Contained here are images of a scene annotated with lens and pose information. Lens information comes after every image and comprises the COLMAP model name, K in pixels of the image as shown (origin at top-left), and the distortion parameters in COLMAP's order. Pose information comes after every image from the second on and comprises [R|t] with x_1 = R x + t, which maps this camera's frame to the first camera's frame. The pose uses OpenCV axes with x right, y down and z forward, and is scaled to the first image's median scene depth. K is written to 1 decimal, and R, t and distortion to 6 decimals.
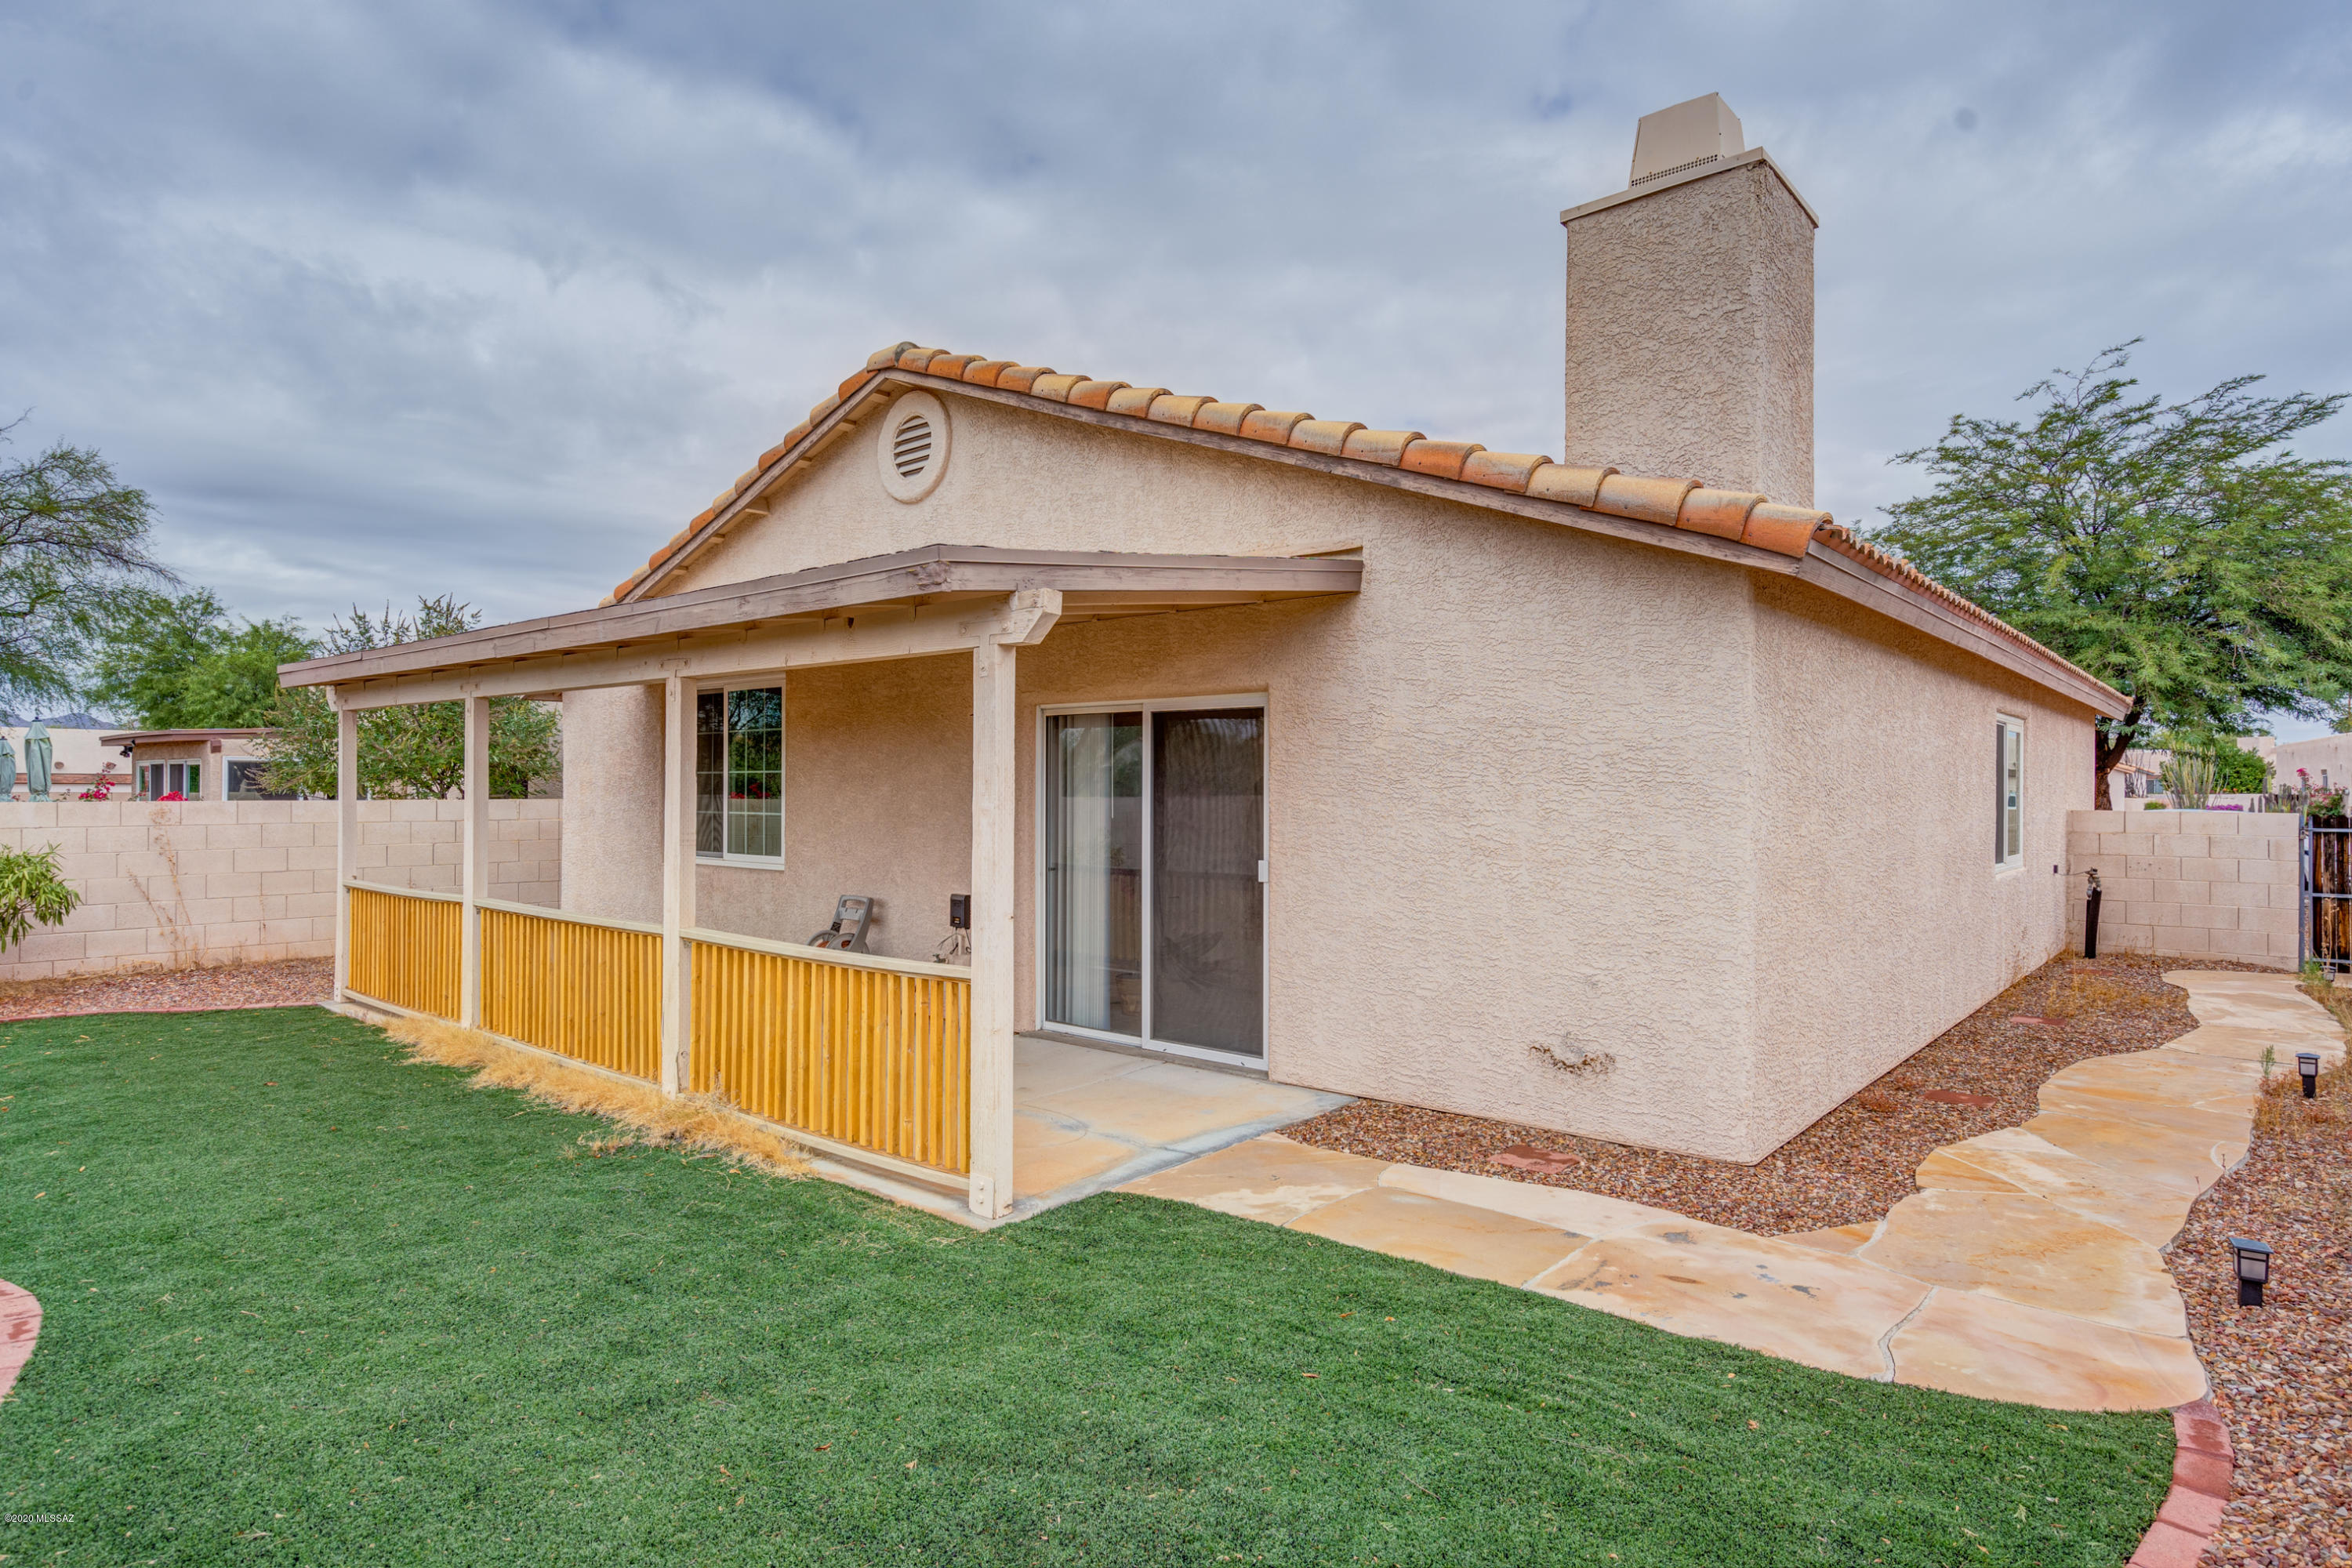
lens RADIAL K [[1310.3, 0, 1176.0], [0, 1310.3, 784.0], [0, 0, 1]] dist [0.000006, 0.000024]
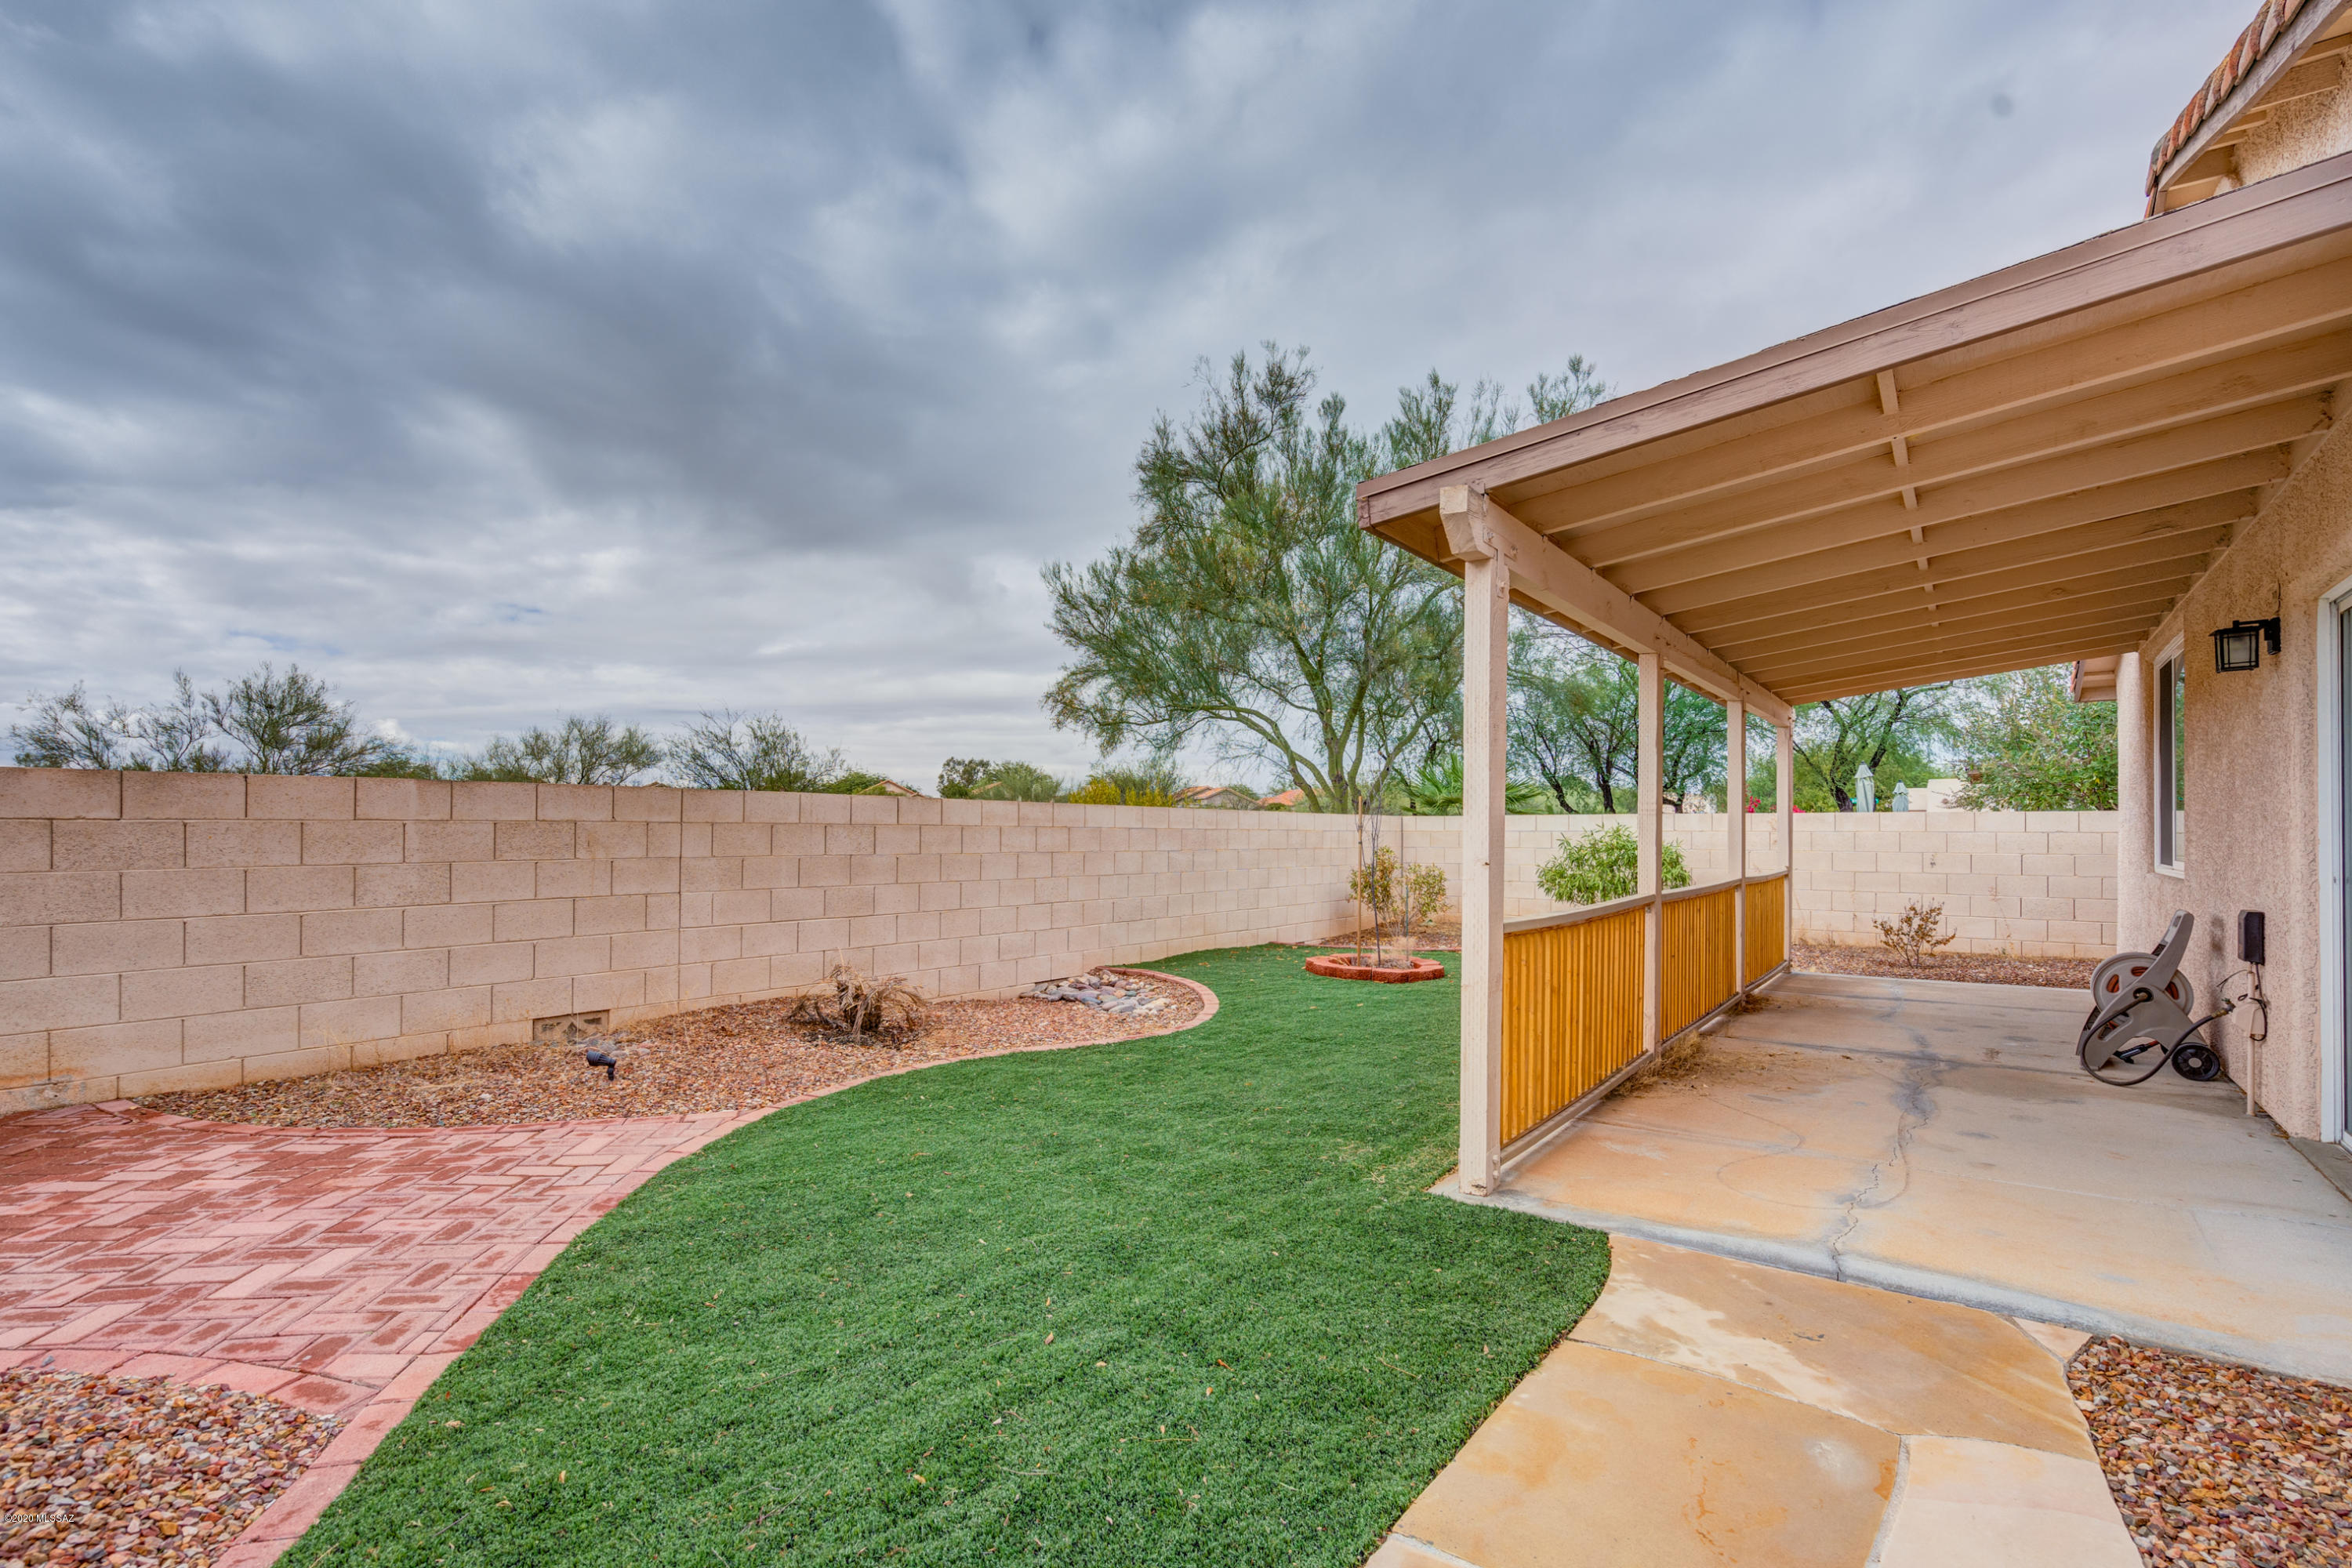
lens RADIAL K [[1102.4, 0, 1176.0], [0, 1102.4, 784.0], [0, 0, 1]] dist [0.001857, 0.001044]
pose [[0.075895, -0.039536, -0.996332, 0.547655], [-0.011672, 0.999110, -0.040535, 0.079722], [0.997048, 0.014705, 0.075366, 0.678263]]
